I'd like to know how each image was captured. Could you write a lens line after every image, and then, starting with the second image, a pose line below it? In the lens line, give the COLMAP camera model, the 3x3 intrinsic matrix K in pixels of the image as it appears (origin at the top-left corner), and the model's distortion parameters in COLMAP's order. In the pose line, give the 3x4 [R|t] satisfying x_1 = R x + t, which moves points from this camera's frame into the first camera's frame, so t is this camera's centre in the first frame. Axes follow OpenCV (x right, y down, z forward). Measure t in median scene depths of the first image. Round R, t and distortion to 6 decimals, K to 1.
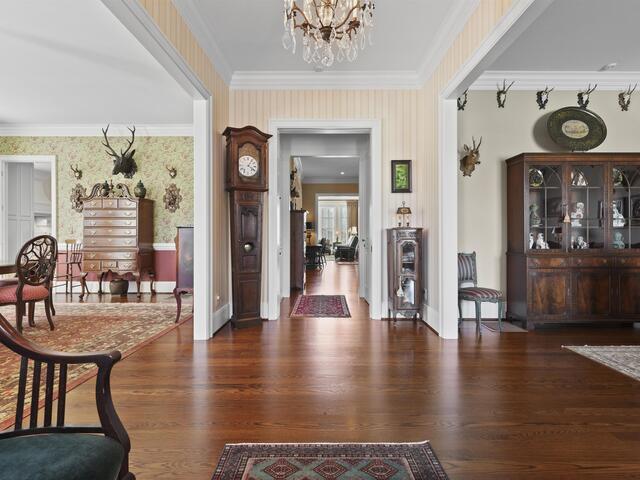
lens RADIAL K [[317.1, 0, 320.9], [0, 317.1, 238.1], [0, 0, 1]] dist [-0.001811, -0.000341]
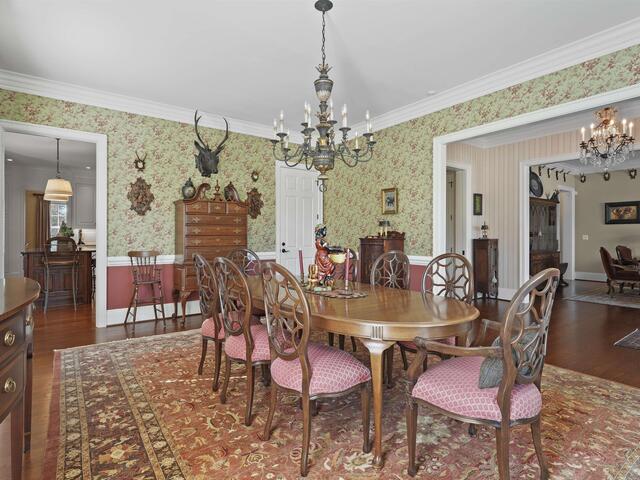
lens RADIAL K [[340.1, 0, 319.2], [0, 340.1, 237.6], [0, 0, 1]] dist [-0.000782, 0.000450]
pose [[0.808420, -0.003451, 0.588595, -0.900916], [0.002832, 0.999994, 0.001973, -0.027583], [-0.588599, 0.000072, 0.808425, 0.089874]]
